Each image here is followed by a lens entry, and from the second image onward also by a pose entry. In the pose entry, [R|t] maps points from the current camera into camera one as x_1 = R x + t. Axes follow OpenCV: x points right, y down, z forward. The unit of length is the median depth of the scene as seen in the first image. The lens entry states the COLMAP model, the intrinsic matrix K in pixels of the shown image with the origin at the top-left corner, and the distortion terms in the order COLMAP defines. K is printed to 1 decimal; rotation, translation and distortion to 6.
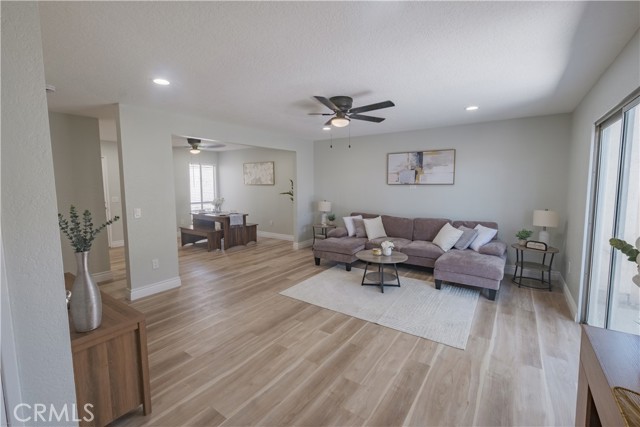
lens RADIAL K [[281.2, 0, 315.9], [0, 281.2, 209.4], [0, 0, 1]] dist [-0.002626, -0.000309]
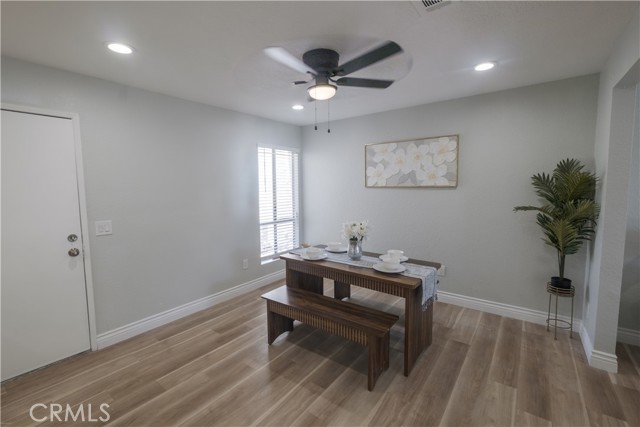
lens RADIAL K [[283.1, 0, 317.8], [0, 283.1, 210.1], [0, 0, 1]] dist [0.001201, -0.000193]
pose [[0.999518, -0.002857, -0.030908, -0.649755], [0.002817, 0.999995, -0.001325, -0.093600], [0.030911, 0.001237, 0.999521, 0.997034]]
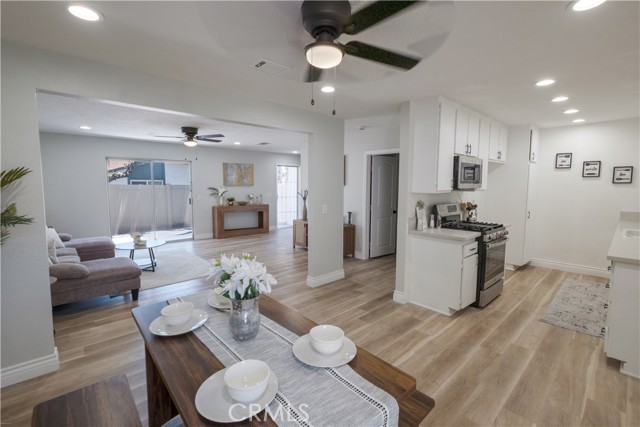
lens RADIAL K [[288.0, 0, 316.2], [0, 288.0, 209.6], [0, 0, 1]] dist [0.001760, -0.000238]
pose [[-0.977490, -0.016726, 0.210318, -0.733219], [0.021459, 0.983801, 0.177977, -0.178114], [-0.209888, 0.178484, -0.961296, 1.954286]]
